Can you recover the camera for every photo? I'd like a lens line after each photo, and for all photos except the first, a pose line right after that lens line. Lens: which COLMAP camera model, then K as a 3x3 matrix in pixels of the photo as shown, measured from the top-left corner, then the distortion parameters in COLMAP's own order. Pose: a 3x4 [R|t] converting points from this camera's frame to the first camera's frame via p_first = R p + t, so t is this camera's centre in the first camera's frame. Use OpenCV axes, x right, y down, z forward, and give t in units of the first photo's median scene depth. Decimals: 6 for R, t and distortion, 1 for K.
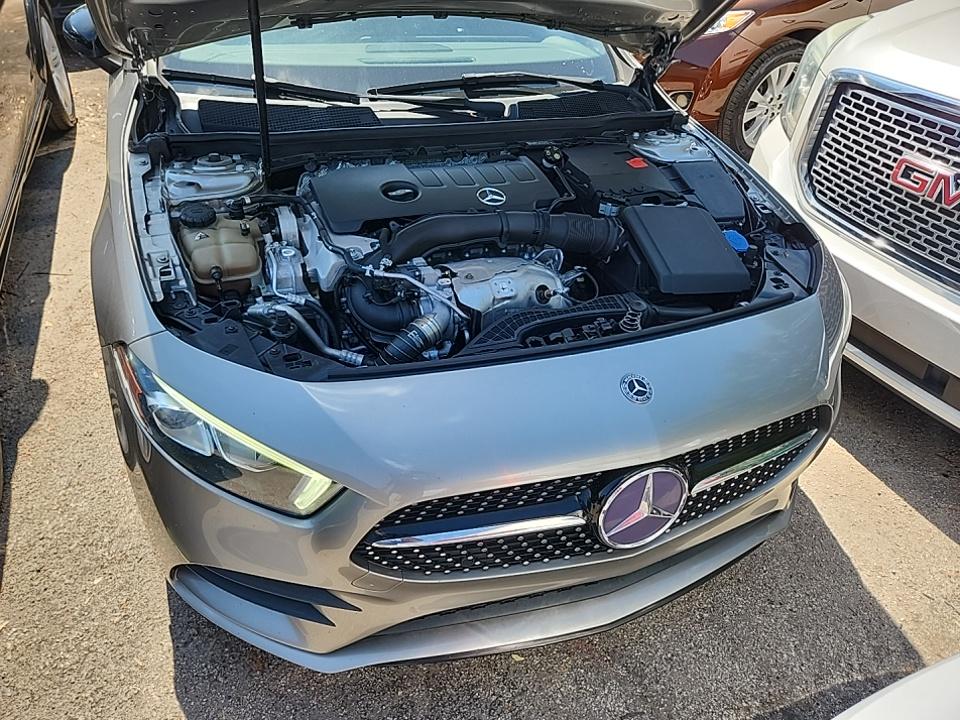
lens RADIAL K [[667.7, 0, 500.2], [0, 667.7, 364.0], [0, 0, 1]] dist [0.056270, -0.056618]
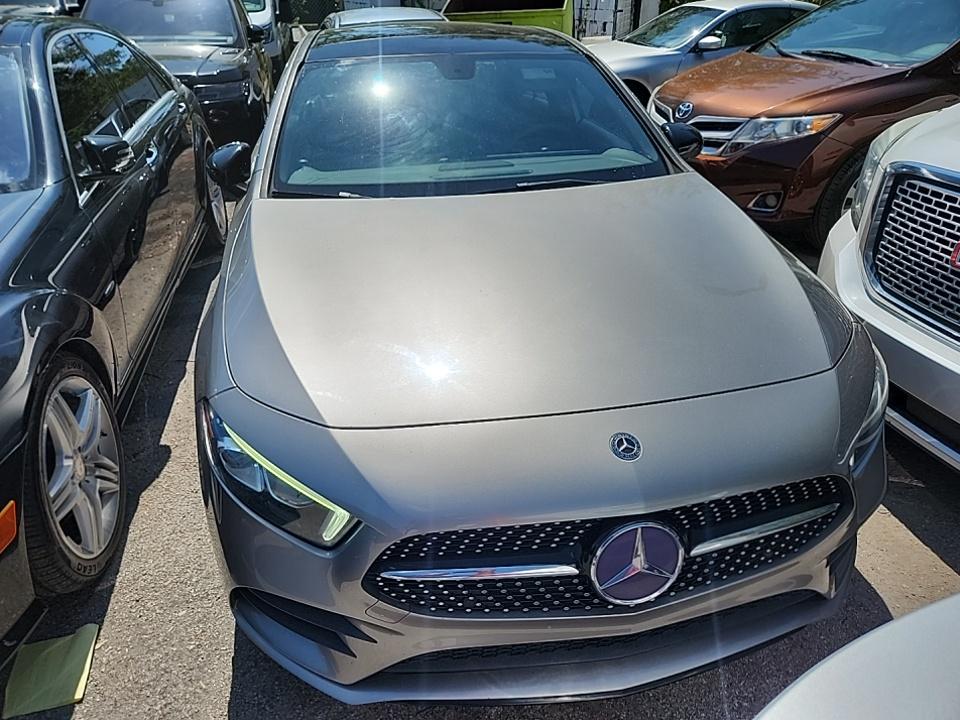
lens RADIAL K [[641.0, 0, 456.5], [0, 641.0, 358.0], [0, 0, 1]] dist [0.046496, -0.044283]
pose [[0.980669, 0.004961, -0.195613, 0.096228], [-0.033716, 0.989011, -0.143947, 0.037892], [0.192750, 0.147760, 0.970059, -0.059195]]
